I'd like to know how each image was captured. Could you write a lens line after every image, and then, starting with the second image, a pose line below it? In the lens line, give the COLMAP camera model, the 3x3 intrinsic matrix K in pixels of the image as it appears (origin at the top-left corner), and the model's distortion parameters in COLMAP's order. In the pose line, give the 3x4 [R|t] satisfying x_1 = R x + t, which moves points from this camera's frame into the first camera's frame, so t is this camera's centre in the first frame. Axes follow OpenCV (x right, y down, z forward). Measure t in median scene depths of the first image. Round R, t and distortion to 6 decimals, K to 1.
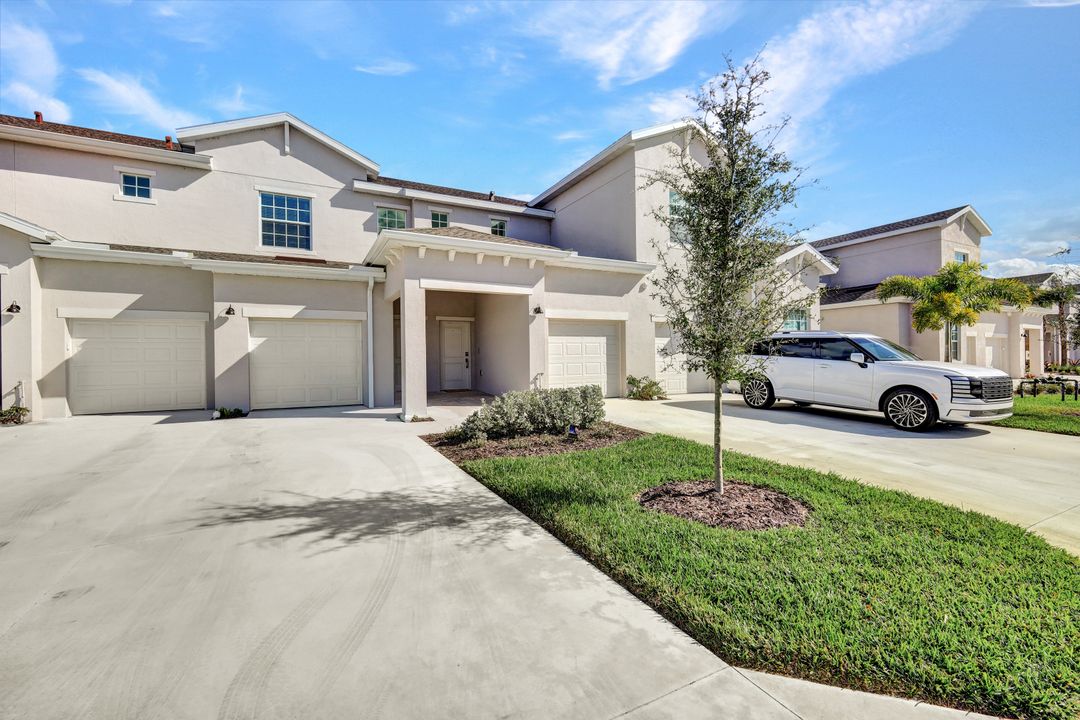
lens RADIAL K [[477.5, 0, 540.0], [0, 477.5, 360.0], [0, 0, 1]] dist [-0.002533, -0.000683]
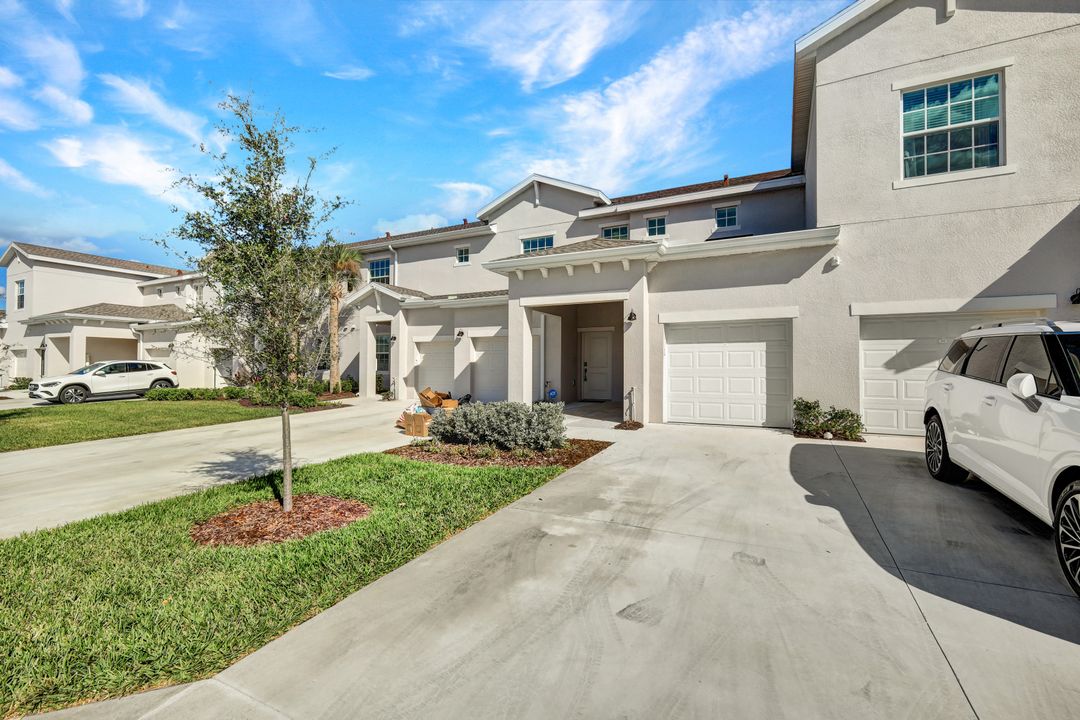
lens RADIAL K [[477.5, 0, 540.0], [0, 477.5, 360.0], [0, 0, 1]] dist [-0.002533, -0.000683]
pose [[0.559128, 0.001656, -0.829079, 0.599403], [-0.007437, 0.999968, -0.003017, -0.017090], [0.829048, 0.007853, 0.559123, 0.332499]]
